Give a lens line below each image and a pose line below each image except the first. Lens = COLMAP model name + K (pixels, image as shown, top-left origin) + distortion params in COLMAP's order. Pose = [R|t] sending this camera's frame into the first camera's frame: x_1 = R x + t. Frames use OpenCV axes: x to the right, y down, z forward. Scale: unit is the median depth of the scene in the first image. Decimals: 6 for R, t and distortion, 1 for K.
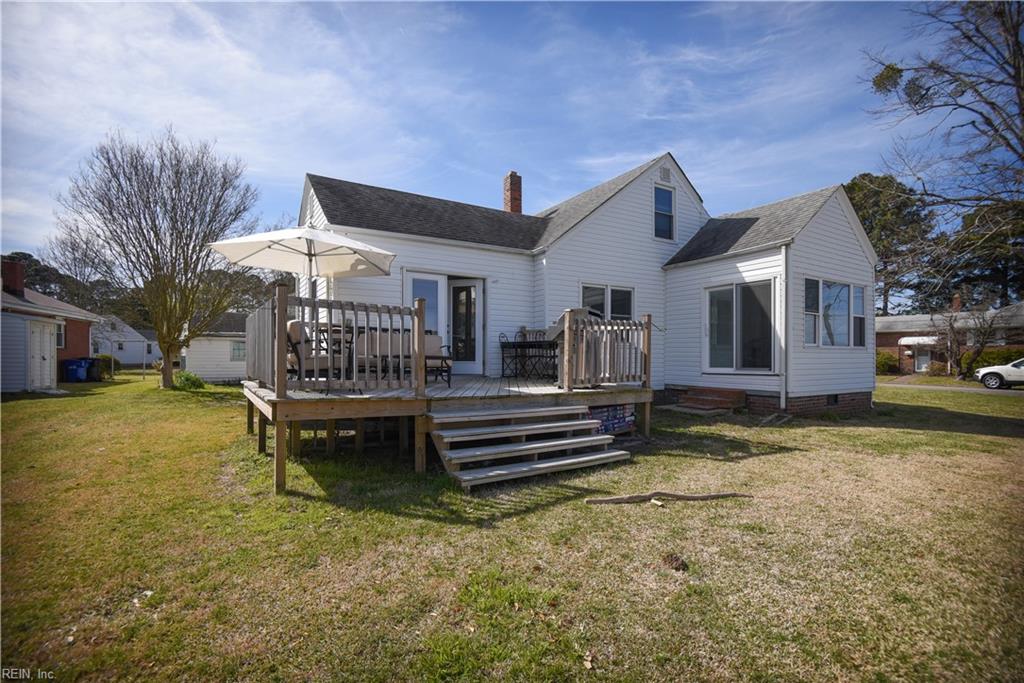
lens RADIAL K [[514.4, 0, 494.7], [0, 514.4, 339.3], [0, 0, 1]] dist [-0.039136, 0.000838]
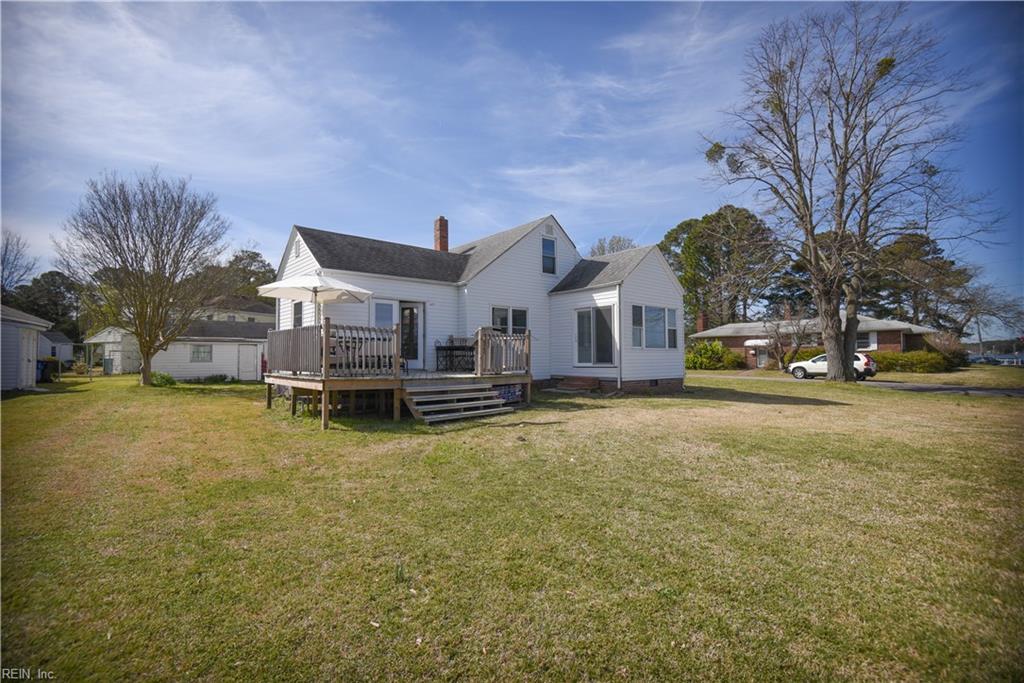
lens RADIAL K [[514.4, 0, 524.1], [0, 514.4, 337.6], [0, 0, 1]] dist [-0.039136, 0.000838]
pose [[0.978895, -0.000190, 0.204363, -0.035187], [0.001292, 0.999985, -0.005260, -0.009818], [-0.204359, 0.005413, 0.978881, -0.406453]]
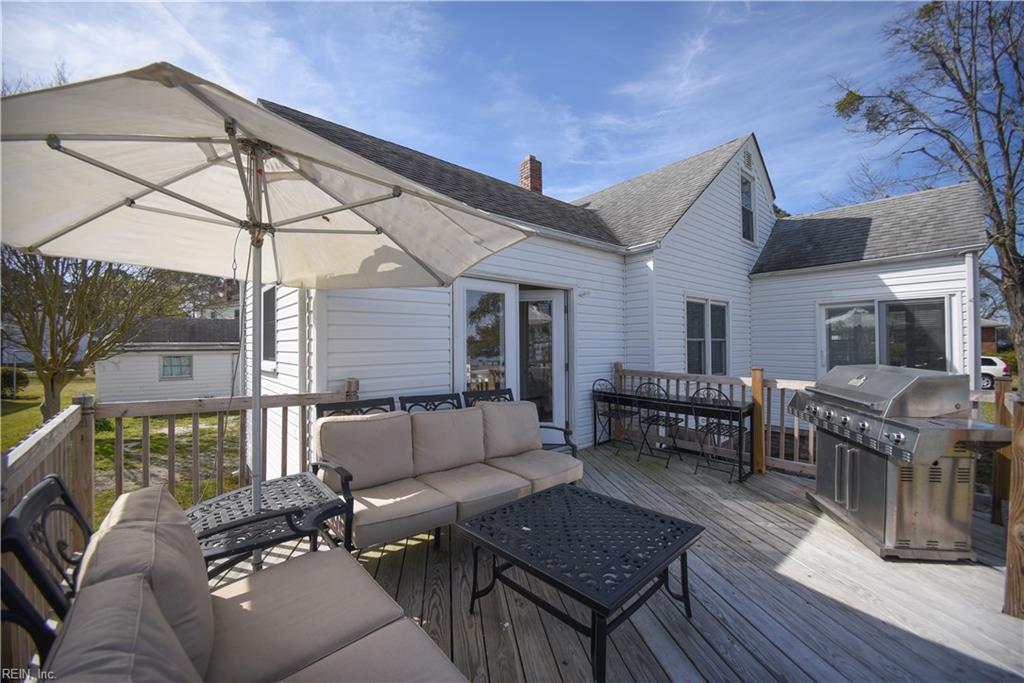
lens RADIAL K [[422.5, 0, 511.7], [0, 422.5, 323.2], [0, 0, 1]] dist [-0.040099, -0.000432]
pose [[0.983440, -0.000231, 0.181234, -0.154013], [0.002661, 0.999910, -0.013163, -0.061217], [-0.181214, 0.013428, 0.983352, 0.441102]]
